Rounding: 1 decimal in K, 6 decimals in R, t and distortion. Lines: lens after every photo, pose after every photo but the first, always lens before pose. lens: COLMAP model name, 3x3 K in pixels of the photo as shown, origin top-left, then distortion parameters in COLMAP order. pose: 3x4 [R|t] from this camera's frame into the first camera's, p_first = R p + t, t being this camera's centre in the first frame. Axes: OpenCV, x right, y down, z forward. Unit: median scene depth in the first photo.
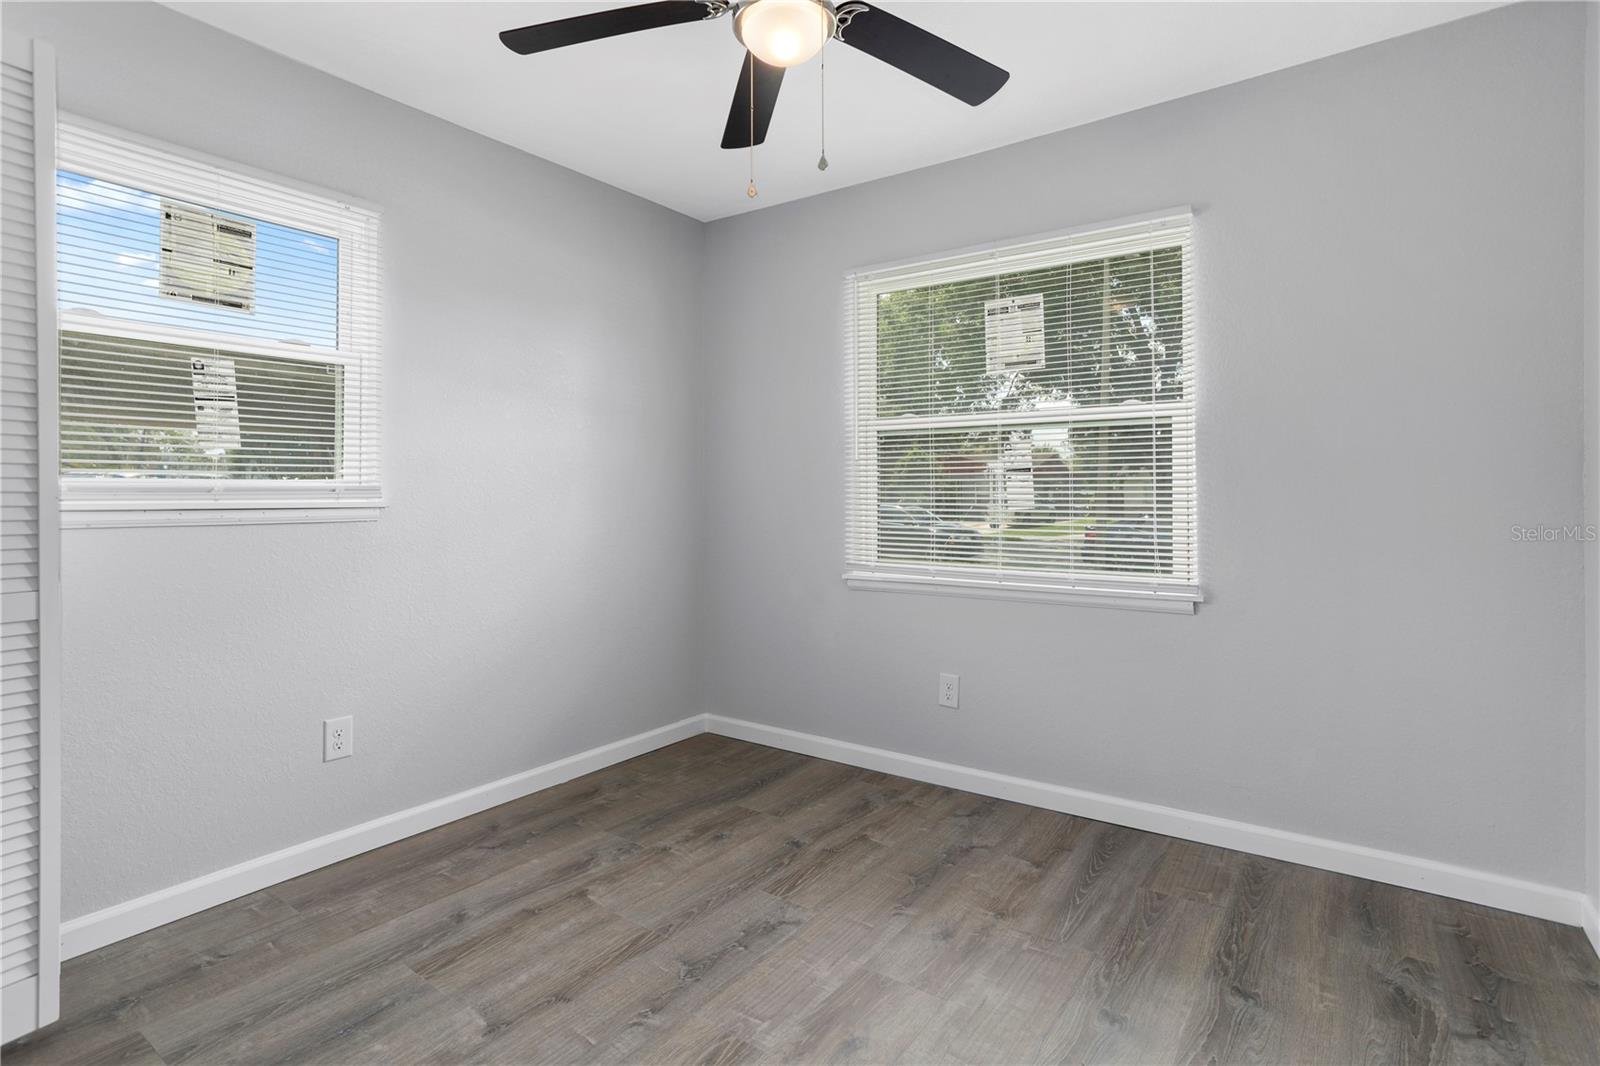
lens RADIAL K [[790.7, 0, 822.7], [0, 790.7, 517.1], [0, 0, 1]] dist [-0.046627, 0.024066]
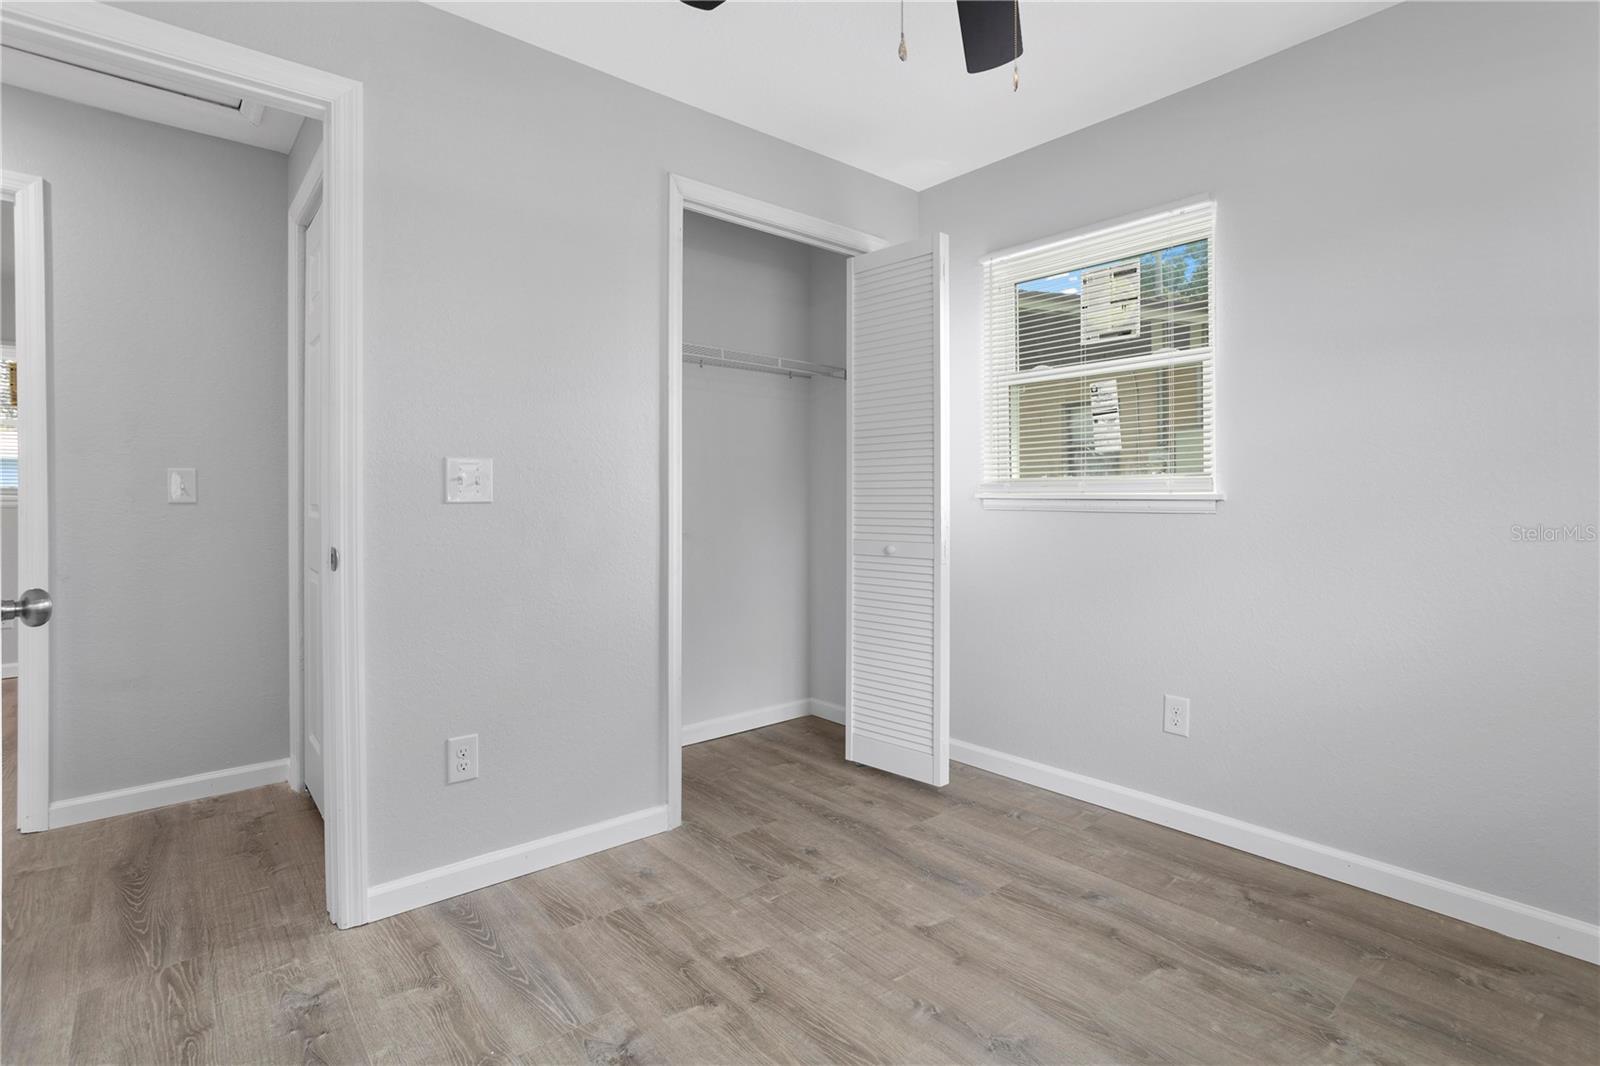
lens RADIAL K [[790.7, 0, 797.3], [0, 790.7, 526.7], [0, 0, 1]] dist [-0.046627, 0.024066]
pose [[-0.271867, 0.041490, -0.961440, 0.588897], [-0.020316, 0.998600, 0.048839, -0.017526], [0.962120, 0.032810, -0.270643, 0.851781]]
